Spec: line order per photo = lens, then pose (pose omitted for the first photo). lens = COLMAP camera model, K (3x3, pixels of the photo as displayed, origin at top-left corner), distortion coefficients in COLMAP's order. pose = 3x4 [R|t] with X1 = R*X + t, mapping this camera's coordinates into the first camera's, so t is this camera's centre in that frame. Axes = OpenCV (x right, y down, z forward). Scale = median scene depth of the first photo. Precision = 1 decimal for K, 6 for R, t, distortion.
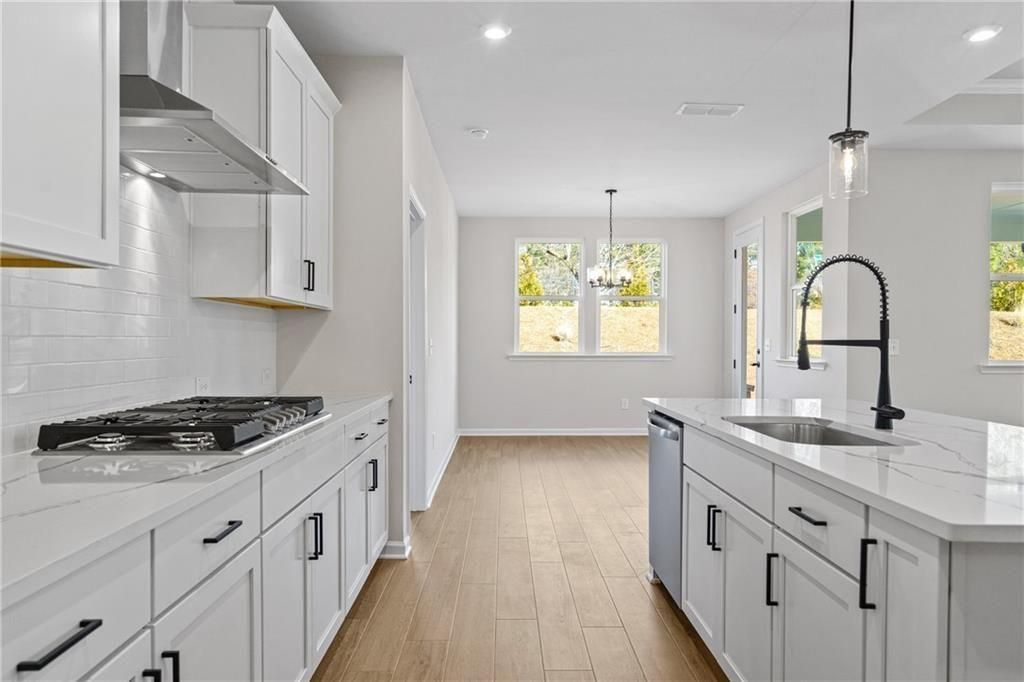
lens RADIAL K [[533.8, 0, 513.4], [0, 533.8, 339.8], [0, 0, 1]] dist [0.000137, 0.000180]
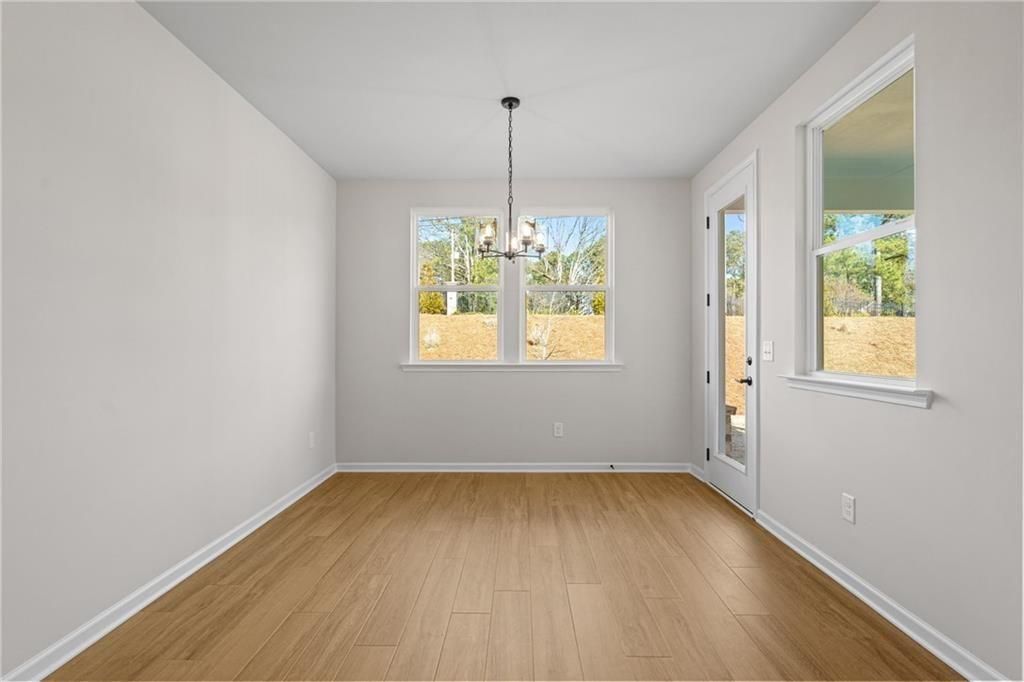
lens RADIAL K [[415.4, 0, 511.2], [0, 415.4, 339.0], [0, 0, 1]] dist [-0.000299, -0.000085]
pose [[0.999863, -0.002287, -0.016380, 0.161854], [0.002079, 0.999918, -0.012658, 0.000889], [0.016408, 0.012622, 0.999786, 0.445227]]
